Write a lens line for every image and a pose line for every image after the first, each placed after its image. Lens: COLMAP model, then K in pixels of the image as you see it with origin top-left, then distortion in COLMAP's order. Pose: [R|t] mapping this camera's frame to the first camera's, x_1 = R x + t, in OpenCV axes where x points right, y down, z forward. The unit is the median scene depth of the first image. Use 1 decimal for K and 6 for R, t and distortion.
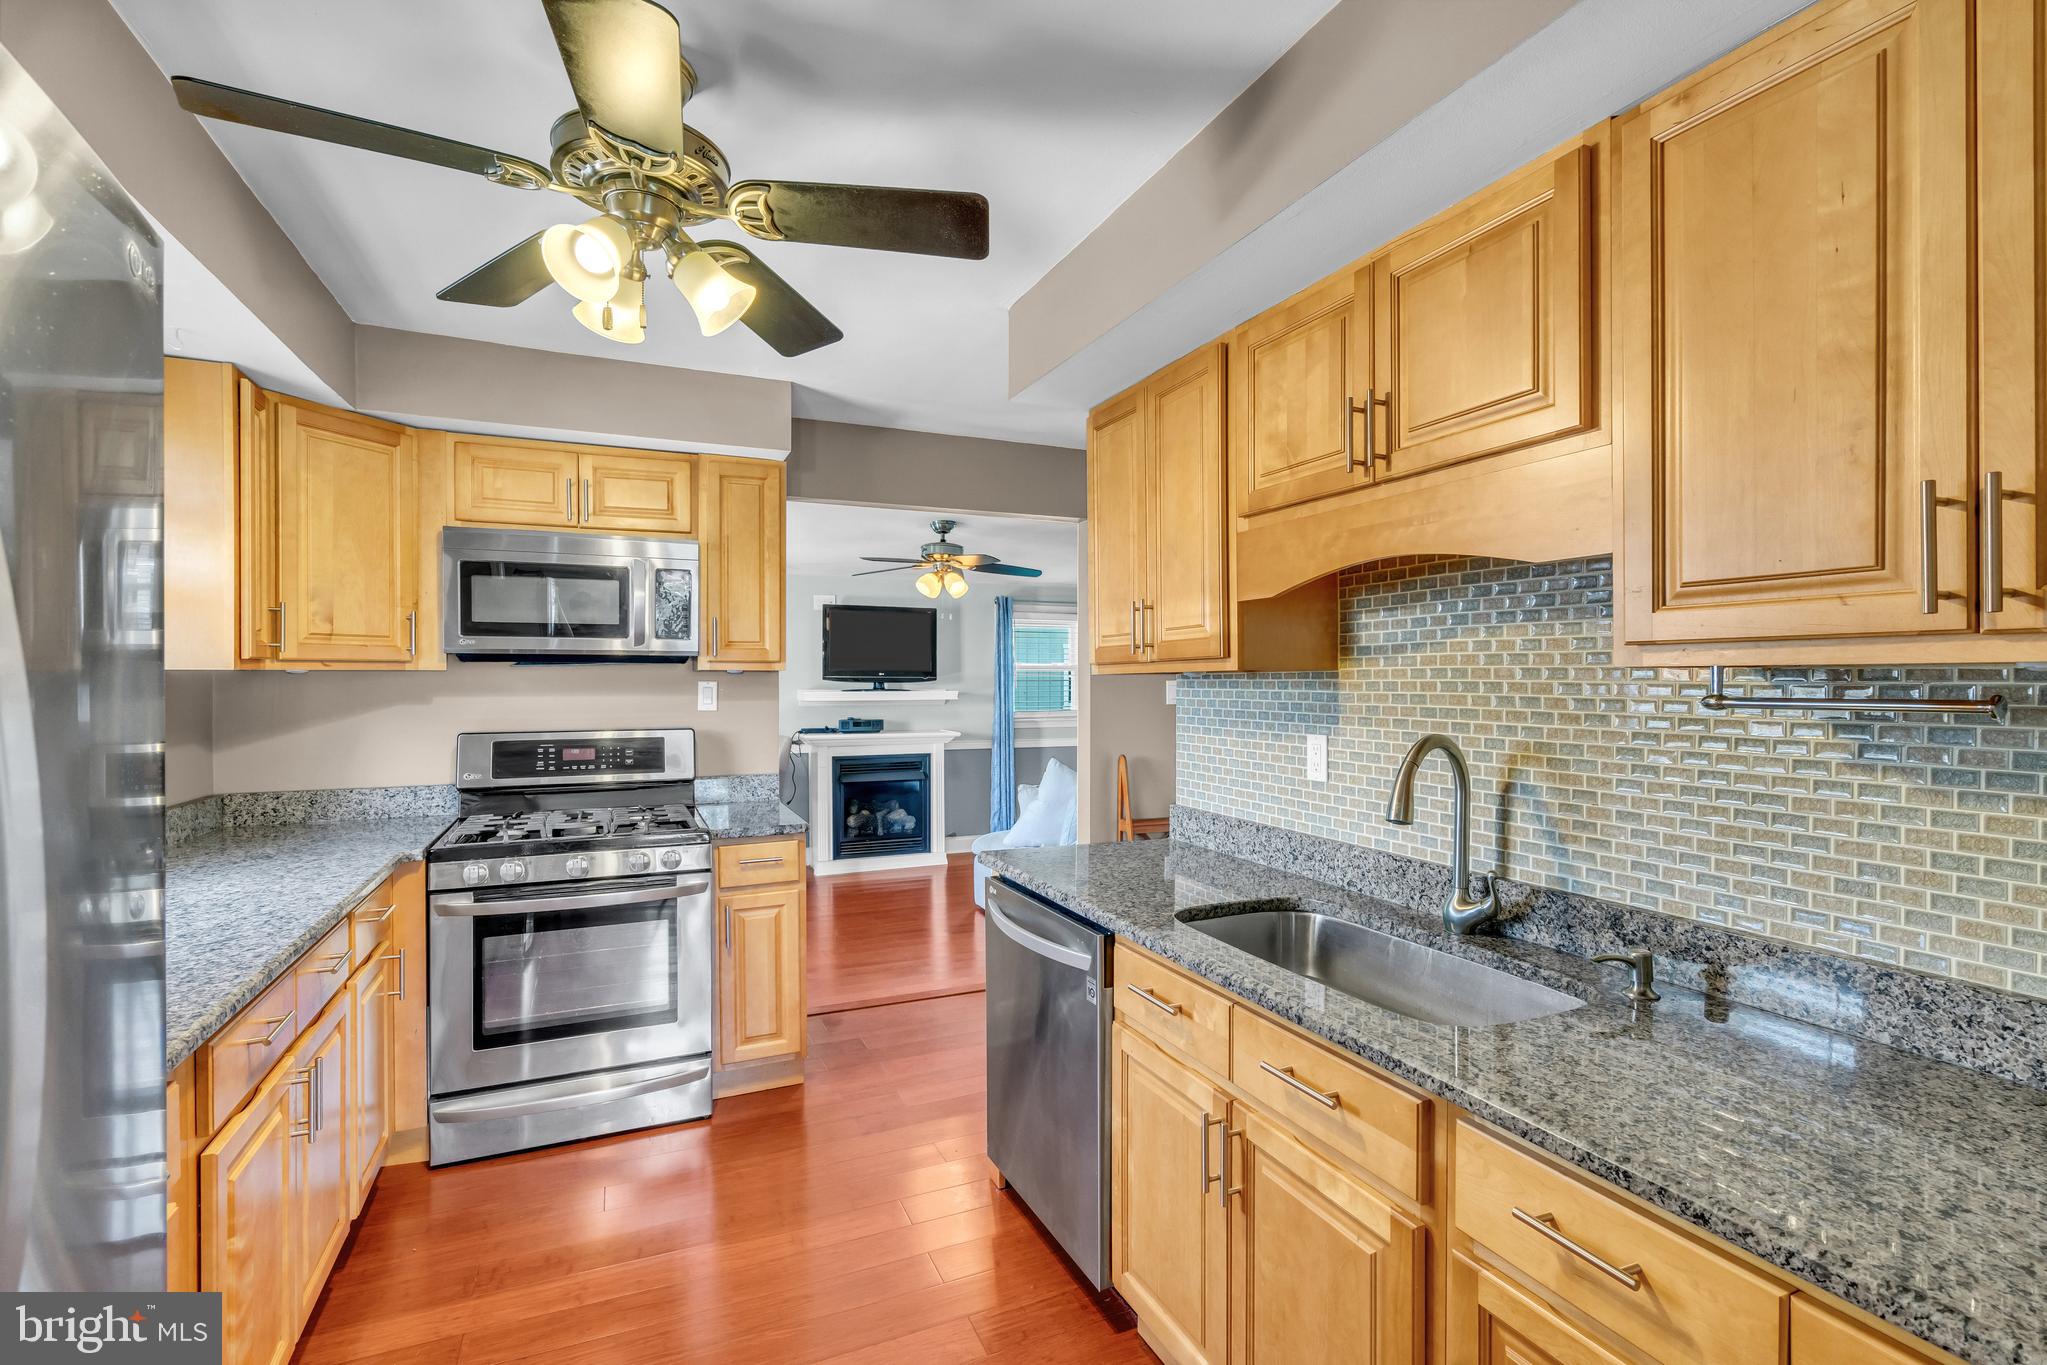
lens RADIAL K [[924.0, 0, 1023.5], [0, 924.0, 682.5], [0, 0, 1]] dist [0.000383, 0.000183]
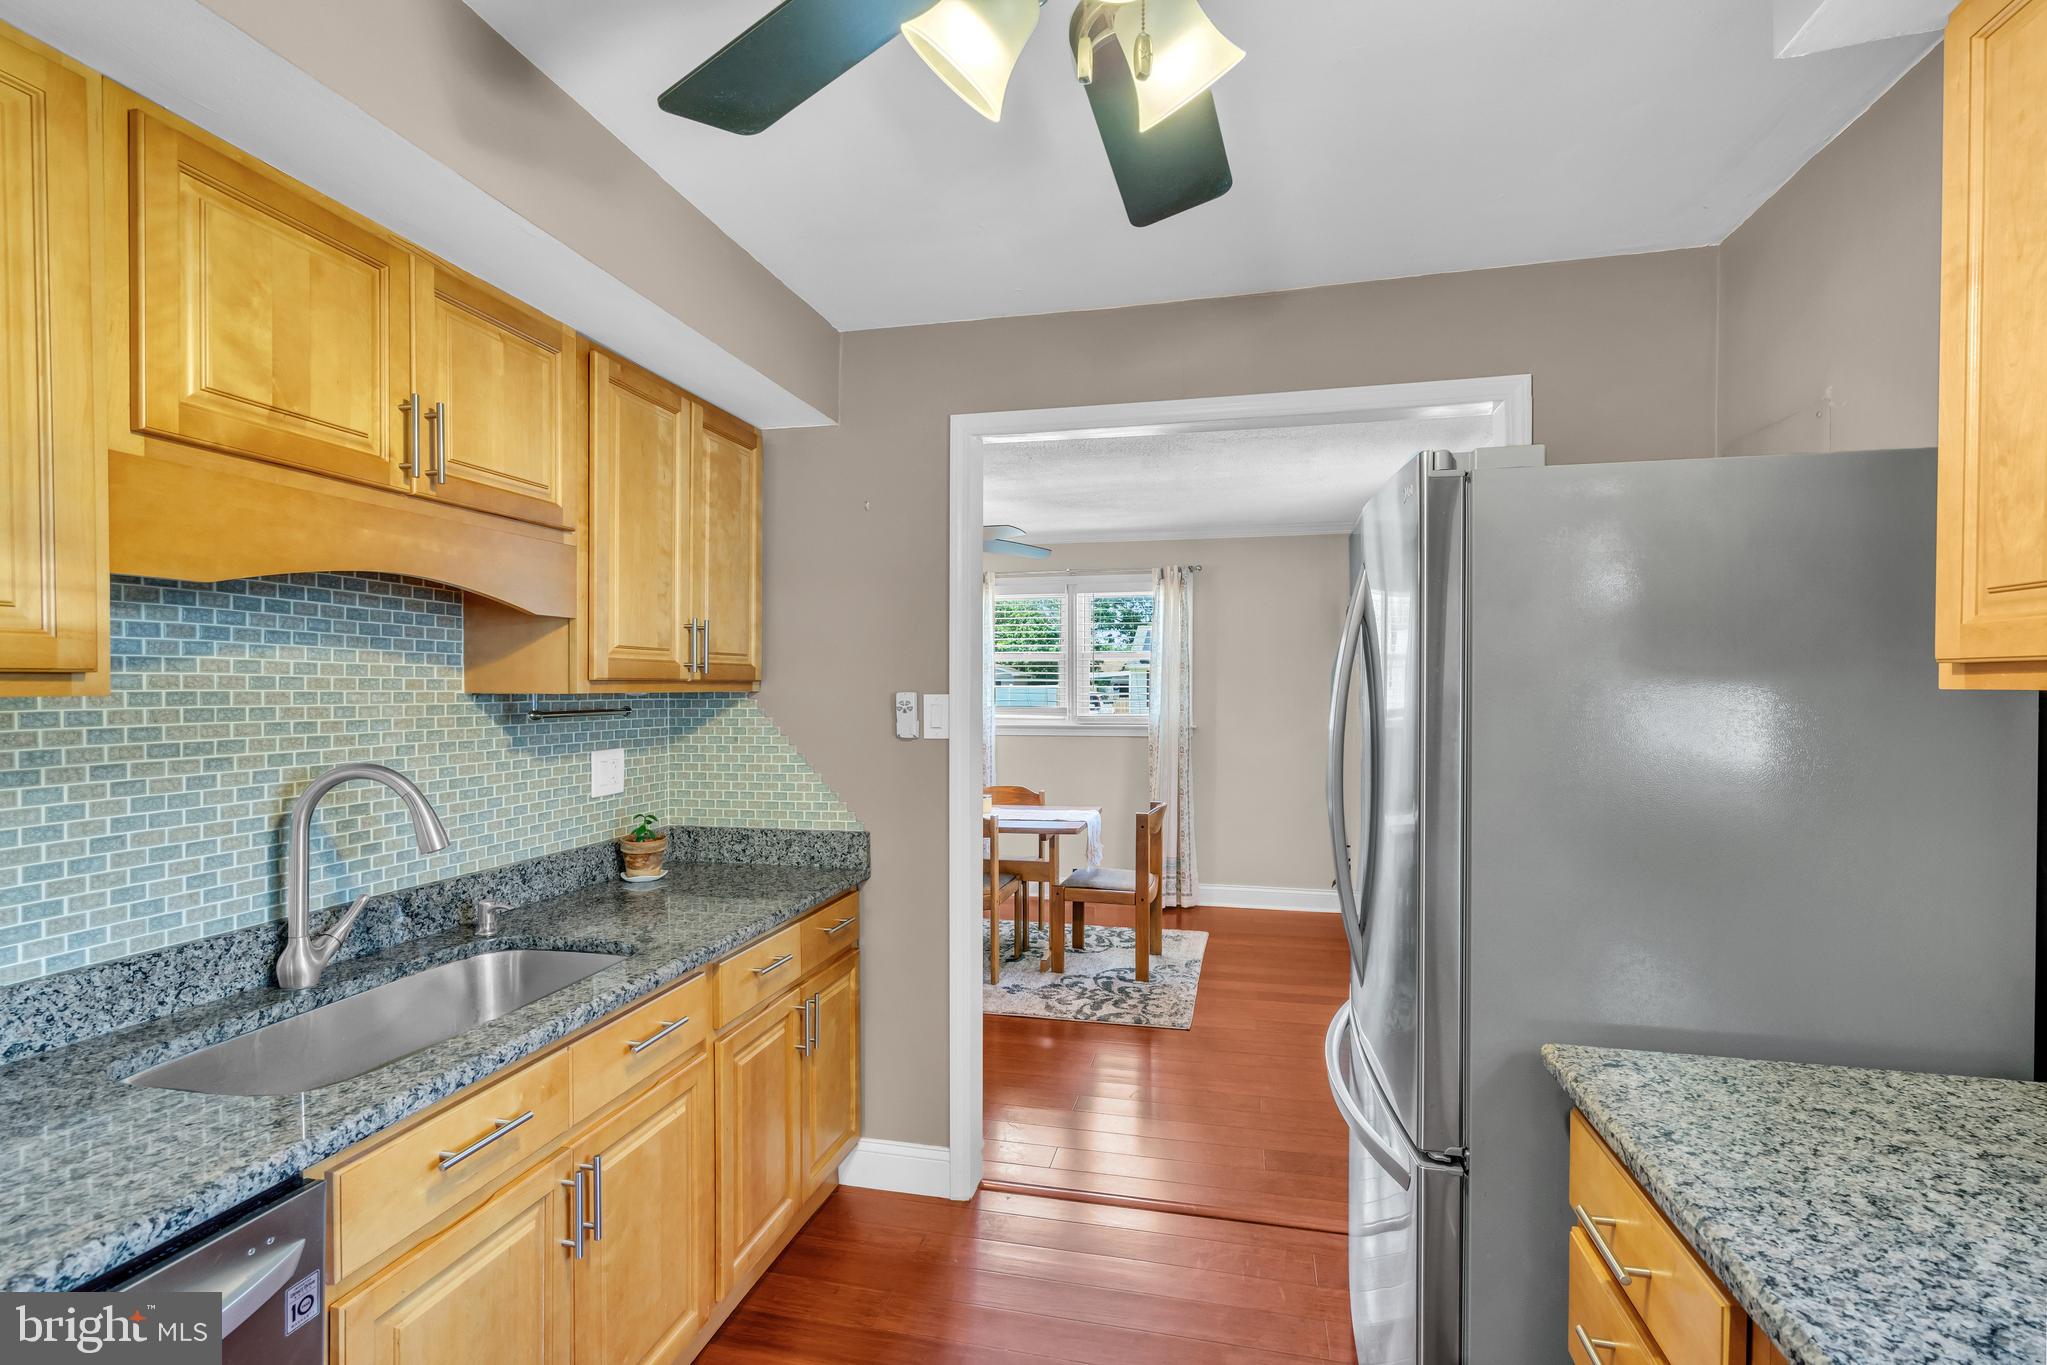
lens RADIAL K [[924.0, 0, 1023.5], [0, 924.0, 682.5], [0, 0, 1]] dist [0.000383, 0.000183]
pose [[-0.796042, 0.002032, 0.605238, -0.636690], [0.002057, 0.999998, -0.000653, -0.023491], [-0.605238, 0.000725, -0.796044, 1.293574]]
